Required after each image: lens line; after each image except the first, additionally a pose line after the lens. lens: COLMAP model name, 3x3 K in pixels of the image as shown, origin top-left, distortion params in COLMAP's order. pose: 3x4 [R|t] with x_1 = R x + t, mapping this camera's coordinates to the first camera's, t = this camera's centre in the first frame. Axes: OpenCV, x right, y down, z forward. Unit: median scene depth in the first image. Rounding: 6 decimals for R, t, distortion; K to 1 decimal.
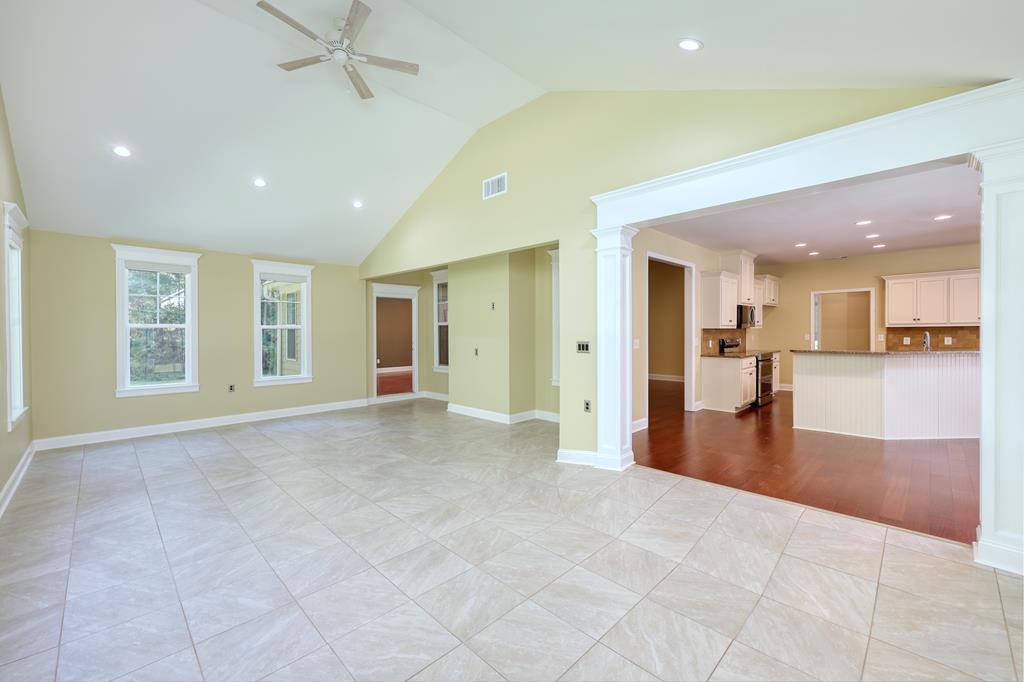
lens RADIAL K [[414.7, 0, 511.9], [0, 414.7, 341.5], [0, 0, 1]] dist [-0.002926, -0.000310]
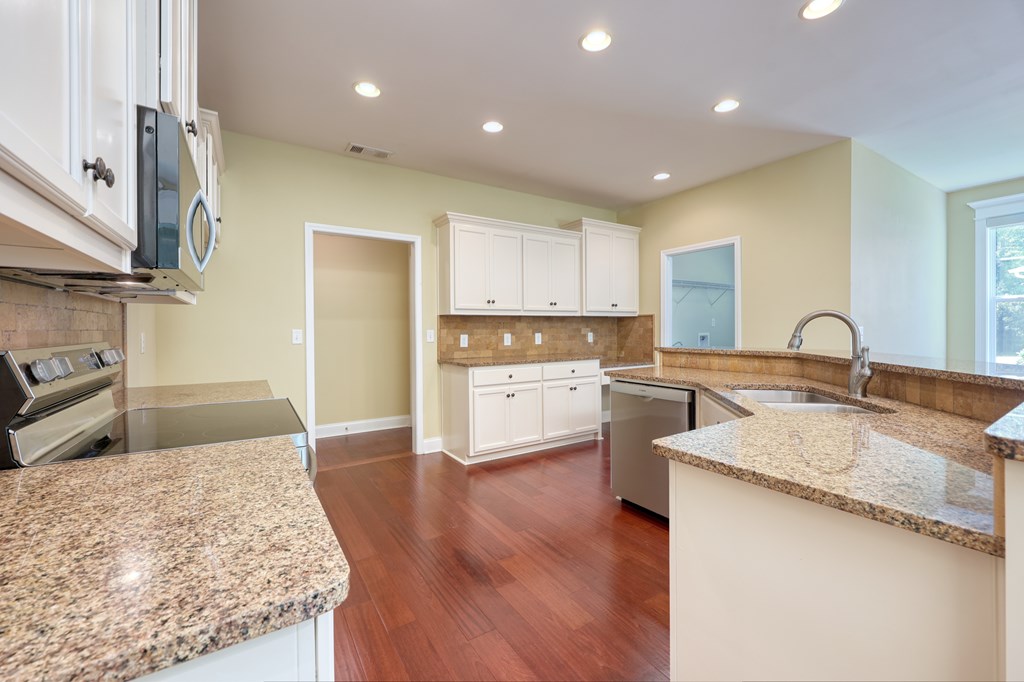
lens RADIAL K [[414.7, 0, 509.6], [0, 414.7, 334.5], [0, 0, 1]] dist [-0.002926, -0.000310]
pose [[0.200952, -0.003886, 0.979593, 0.428399], [0.025996, 0.999661, -0.001367, -0.007673], [-0.979256, 0.025740, 0.200985, 0.839546]]
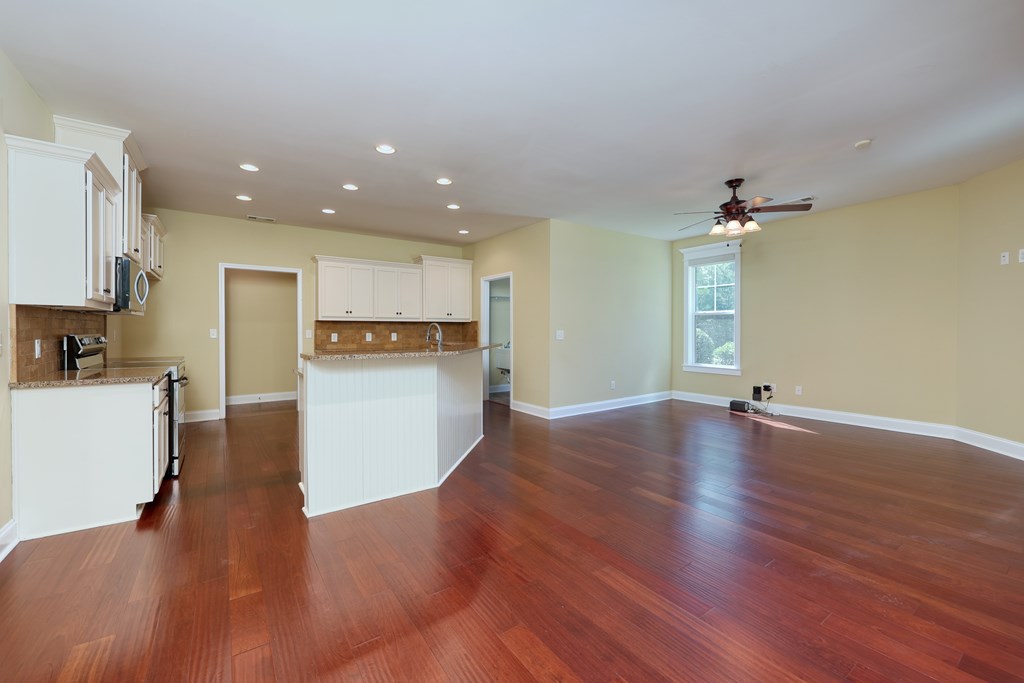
lens RADIAL K [[414.7, 0, 510.8], [0, 414.7, 338.5], [0, 0, 1]] dist [-0.002926, -0.000310]
pose [[0.157140, -0.008842, 0.987537, 0.183047], [0.017772, 0.999823, 0.006124, 0.001731], [-0.987416, 0.016588, 0.157269, 0.521175]]
